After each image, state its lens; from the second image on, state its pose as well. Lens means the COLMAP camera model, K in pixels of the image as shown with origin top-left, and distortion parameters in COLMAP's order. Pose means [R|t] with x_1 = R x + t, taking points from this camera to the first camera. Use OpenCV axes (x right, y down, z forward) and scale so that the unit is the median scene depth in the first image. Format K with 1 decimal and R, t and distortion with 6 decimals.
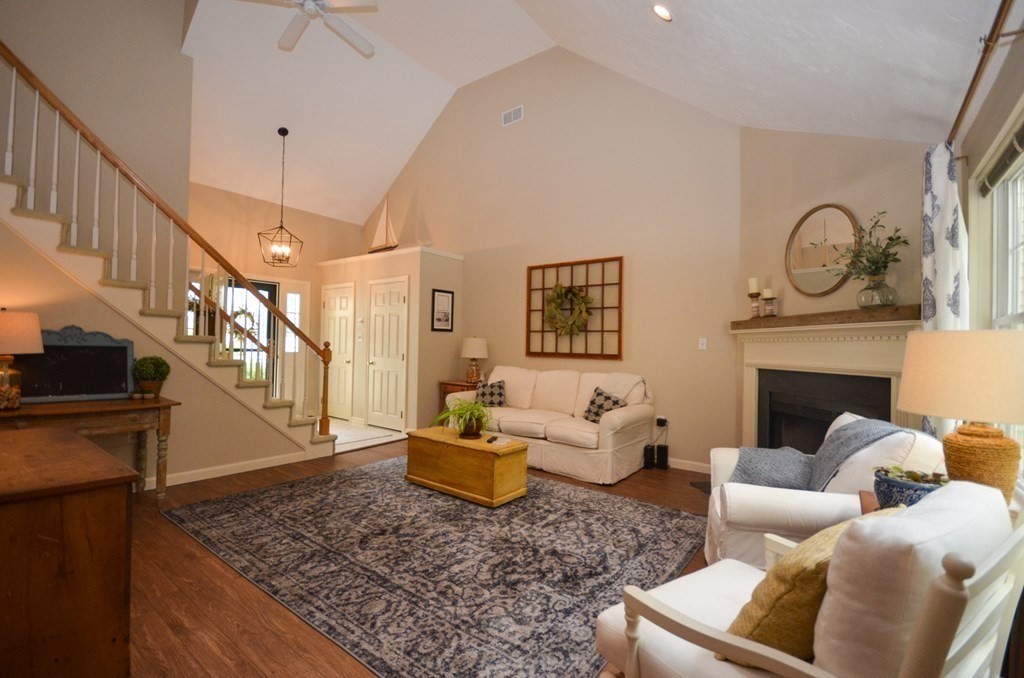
lens RADIAL K [[445.3, 0, 522.1], [0, 445.3, 340.7], [0, 0, 1]] dist [0.002017, -0.009190]
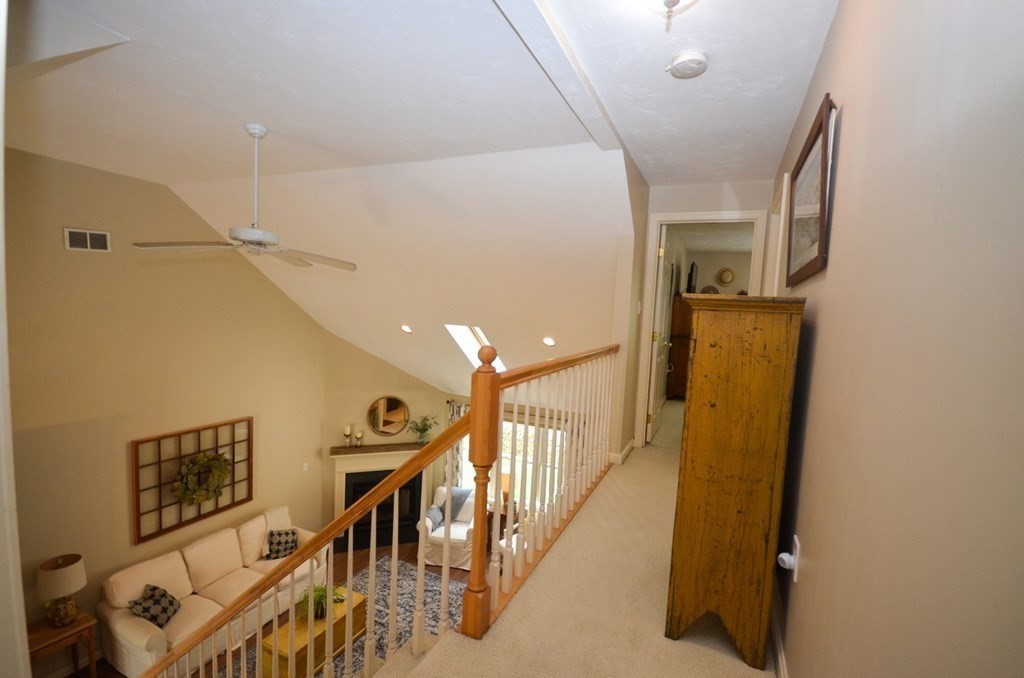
lens RADIAL K [[445.3, 0, 522.1], [0, 445.3, 340.7], [0, 0, 1]] dist [0.002017, -0.009190]
pose [[-0.210569, -0.108852, 0.971500, -1.297108], [-0.067593, 0.993024, 0.096613, -0.679268], [-0.975239, -0.045323, -0.216458, 0.685870]]
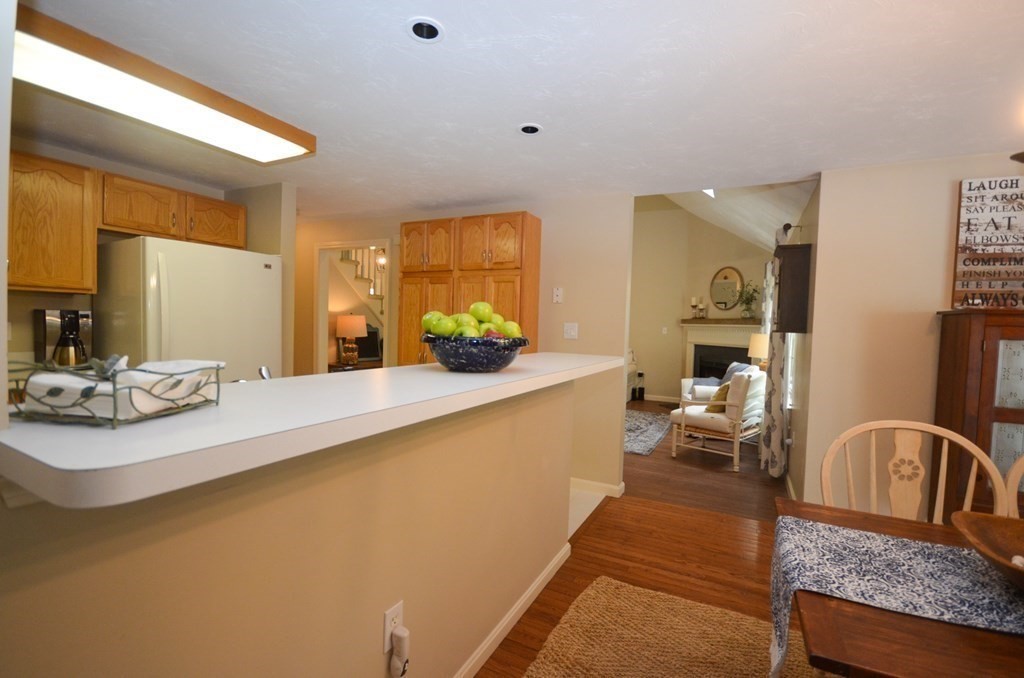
lens RADIAL K [[450.2, 0, 521.5], [0, 450.2, 341.8], [0, 0, 1]] dist [0.000486, -0.008127]
pose [[0.984059, 0.001713, 0.177834, -0.535408], [-0.011683, 0.998416, 0.055030, -0.045870], [-0.177458, -0.056231, 0.982521, -0.756204]]
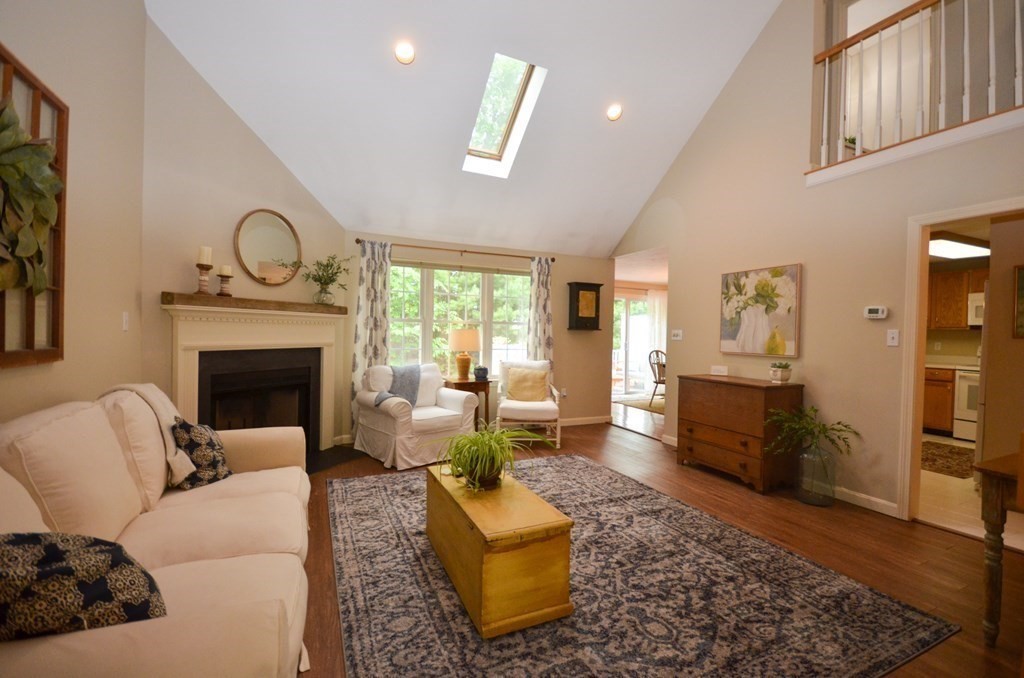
lens RADIAL K [[450.2, 0, 521.5], [0, 450.2, 341.8], [0, 0, 1]] dist [0.000486, -0.008127]
pose [[-0.879433, -0.048744, 0.473520, -0.419802], [-0.045863, 0.998792, 0.017637, -0.000612], [-0.473807, -0.006206, -0.880607, 1.414978]]
